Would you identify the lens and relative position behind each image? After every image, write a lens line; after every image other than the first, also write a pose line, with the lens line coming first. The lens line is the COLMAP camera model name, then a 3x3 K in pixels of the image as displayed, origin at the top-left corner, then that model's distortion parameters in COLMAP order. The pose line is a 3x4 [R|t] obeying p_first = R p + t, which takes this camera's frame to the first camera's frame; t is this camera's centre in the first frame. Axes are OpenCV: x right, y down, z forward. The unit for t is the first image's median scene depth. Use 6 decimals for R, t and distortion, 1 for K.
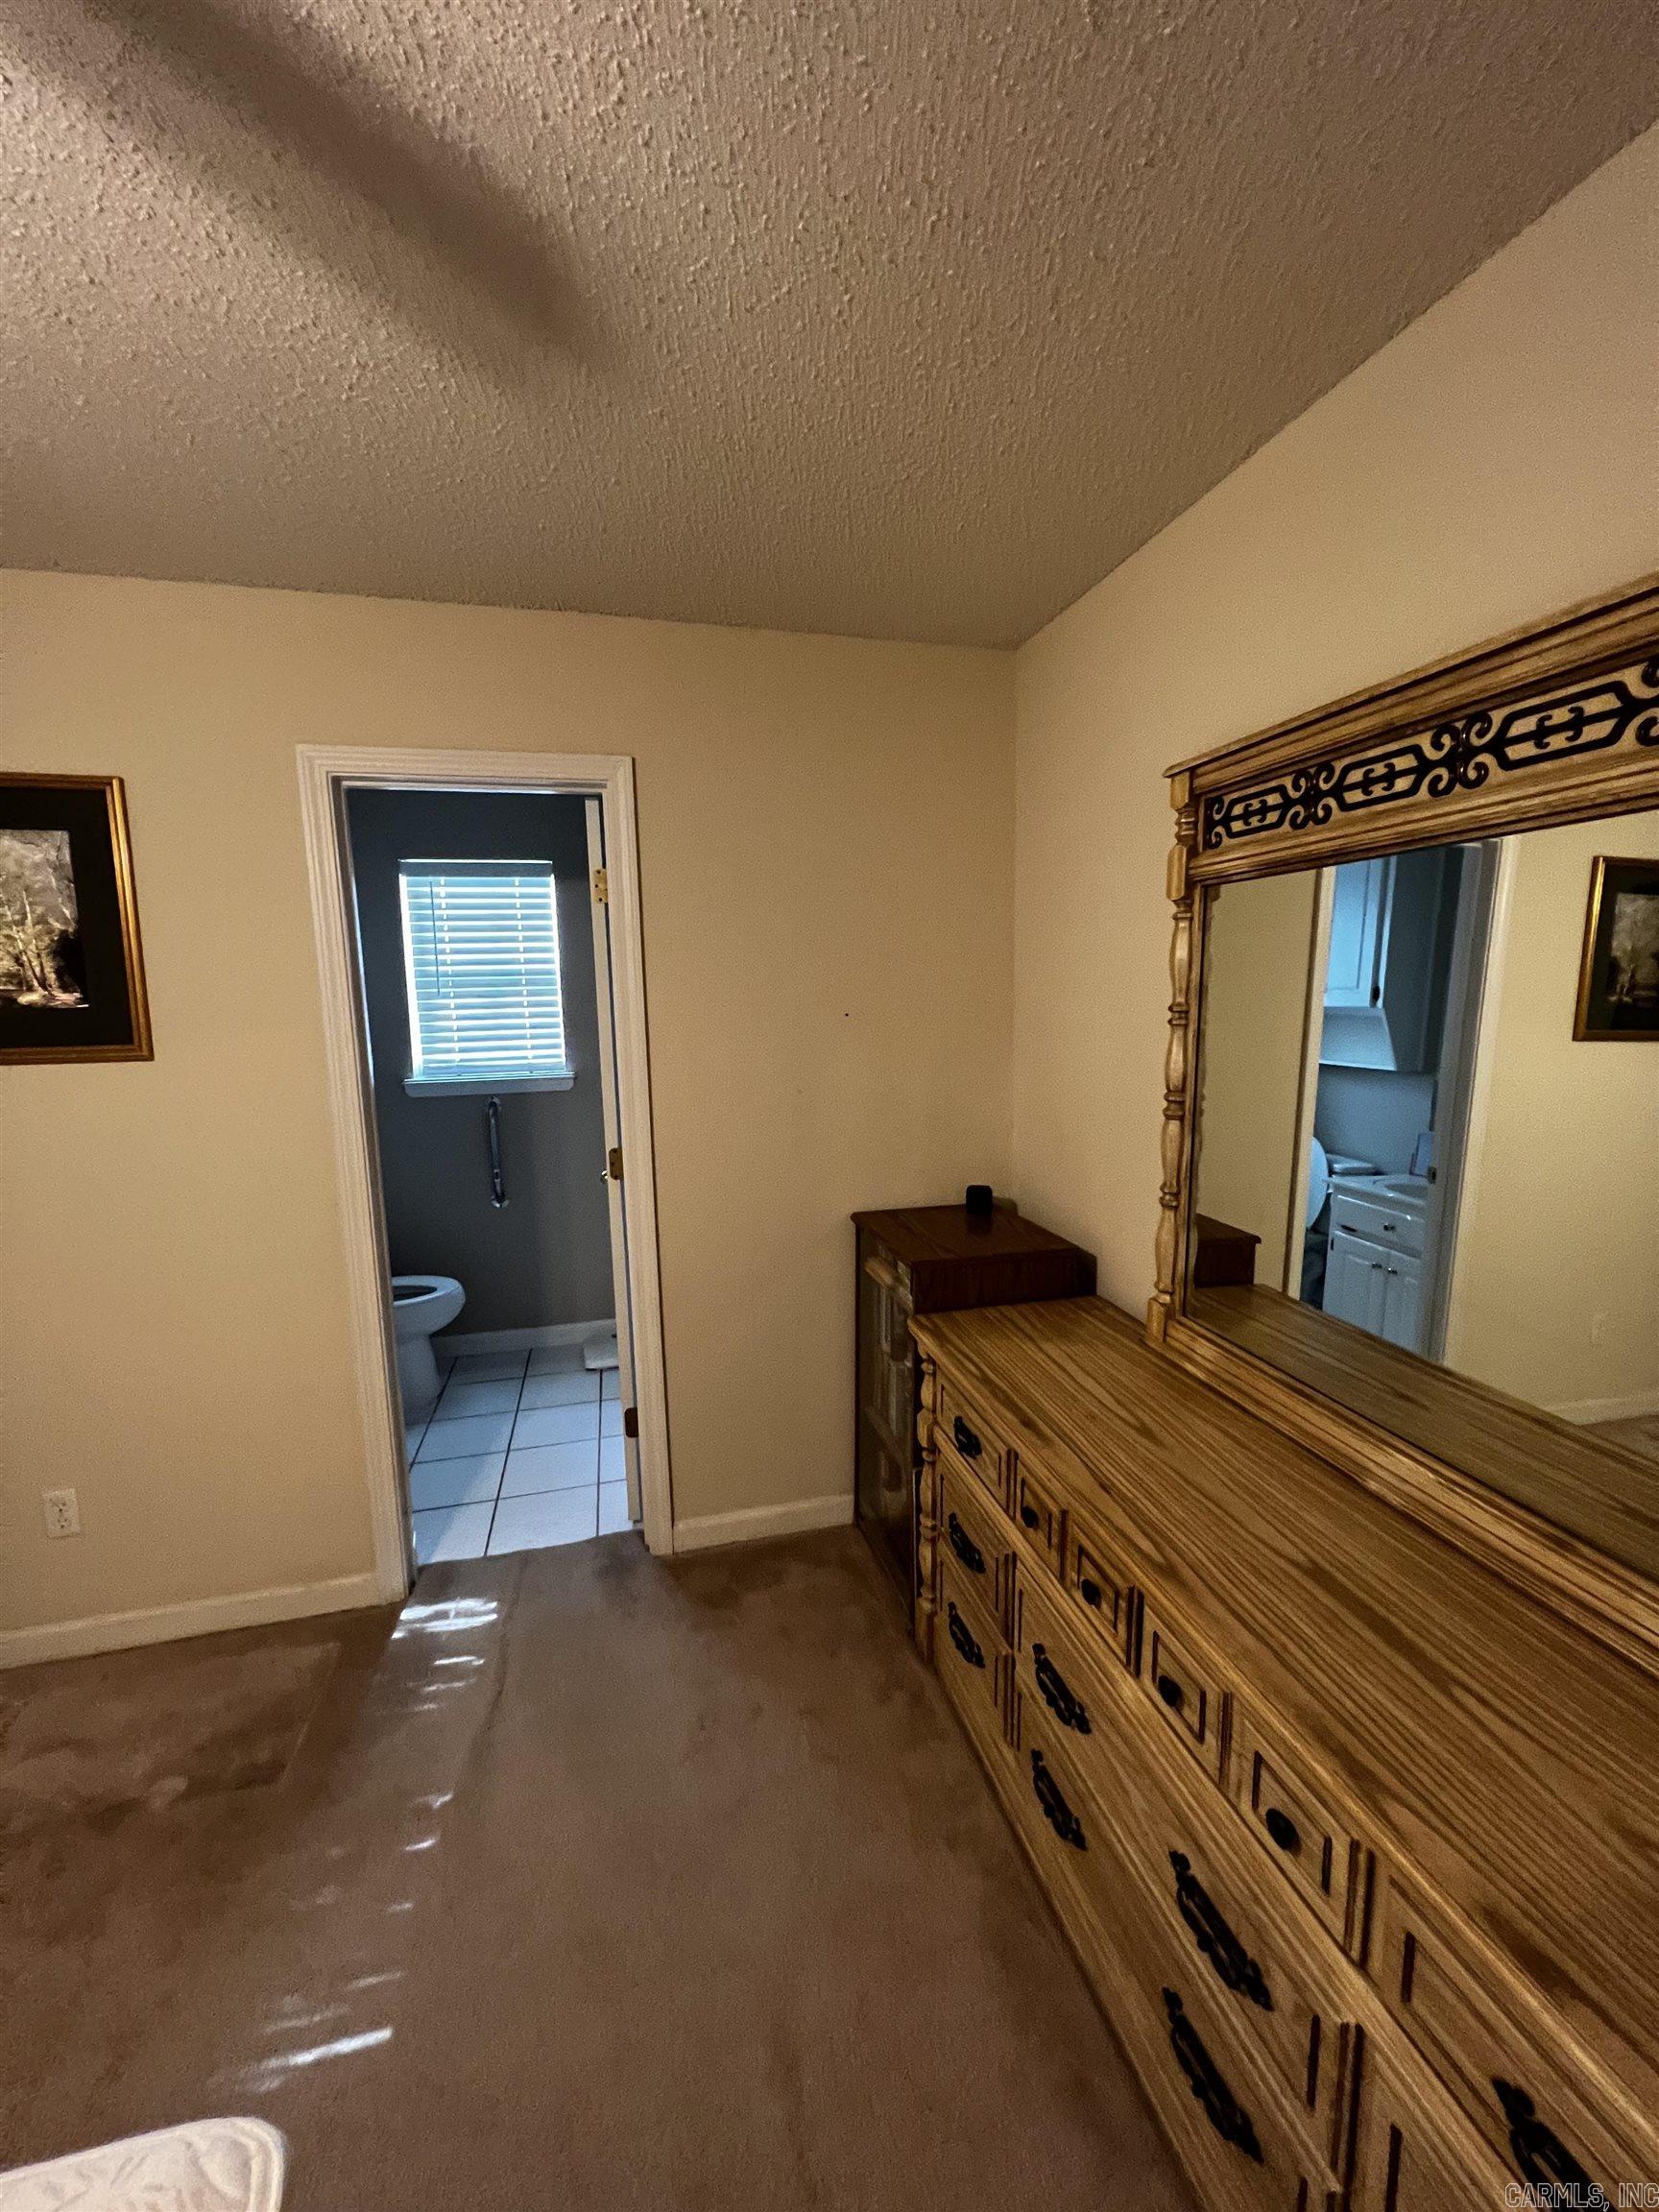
lens RADIAL K [[885.3, 0, 831.7], [0, 885.3, 1102.0], [0, 0, 1]] dist [-0.003343, 0.001290]
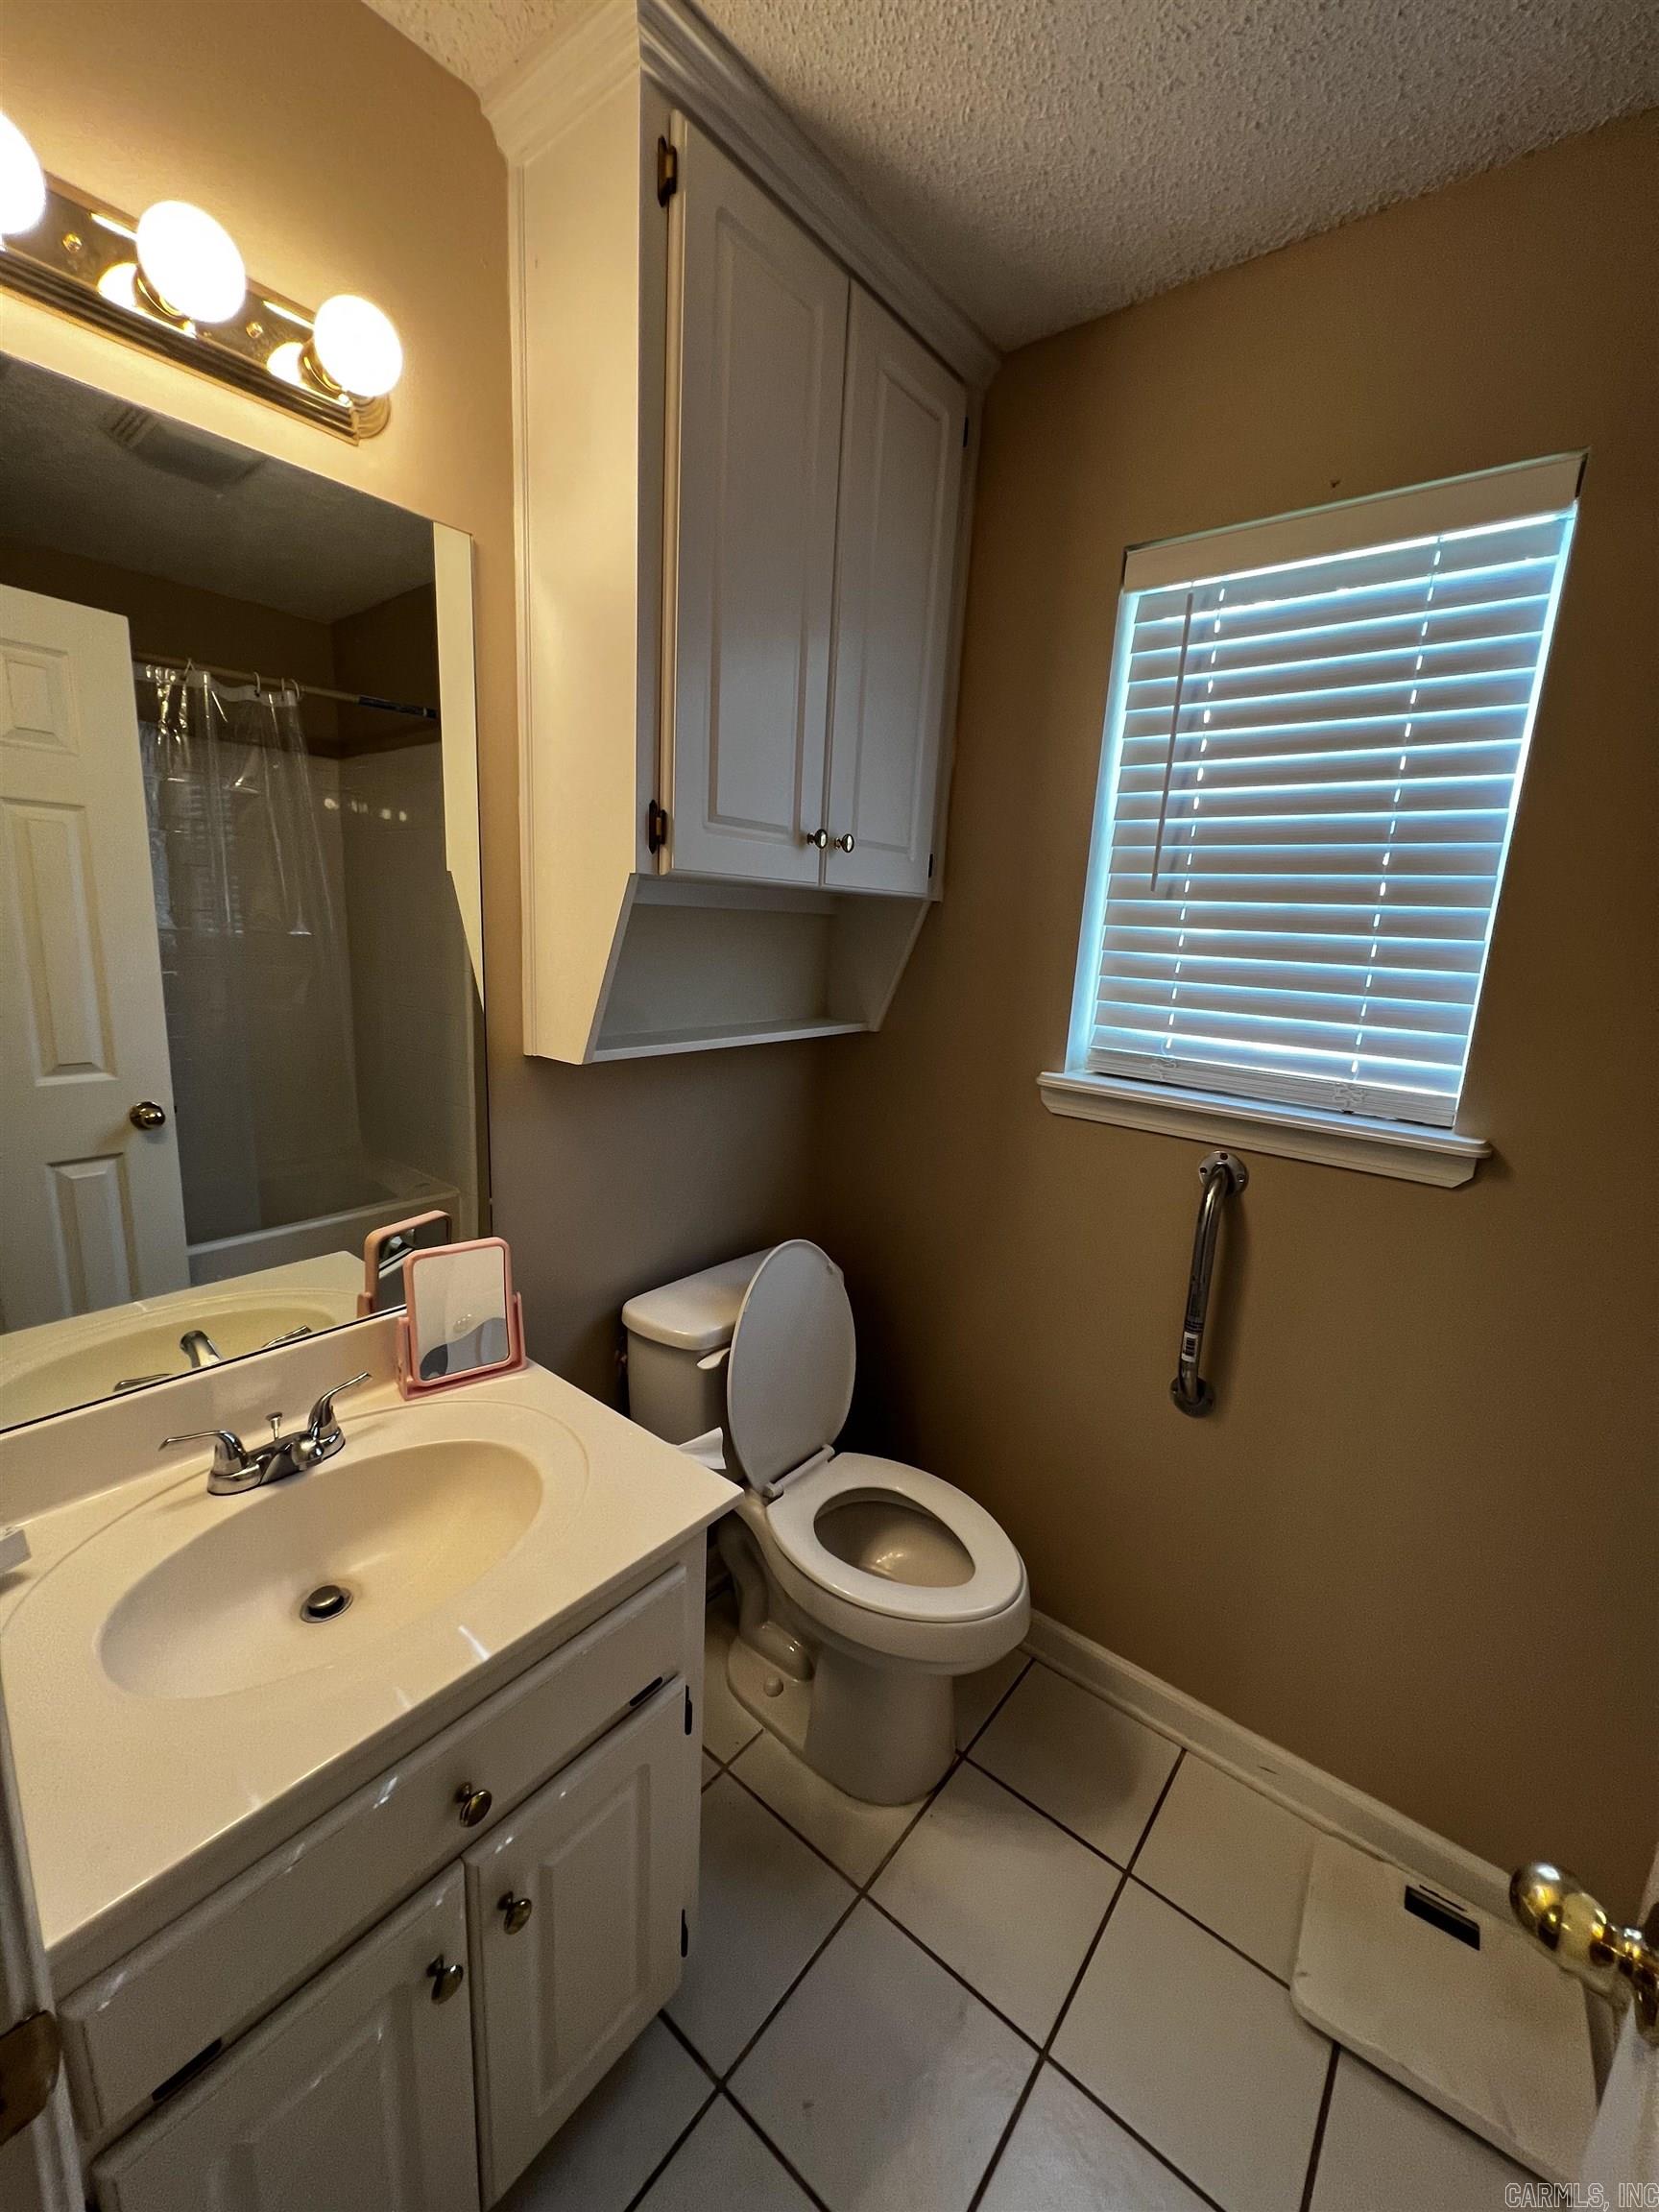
lens RADIAL K [[885.3, 0, 827.0], [0, 885.3, 1103.0], [0, 0, 1]] dist [-0.003343, 0.001290]
pose [[0.609232, 0.214498, -0.763431, -0.348903], [-0.171399, 0.975584, 0.137327, -0.092496], [0.774247, 0.047187, 0.631122, 1.096868]]
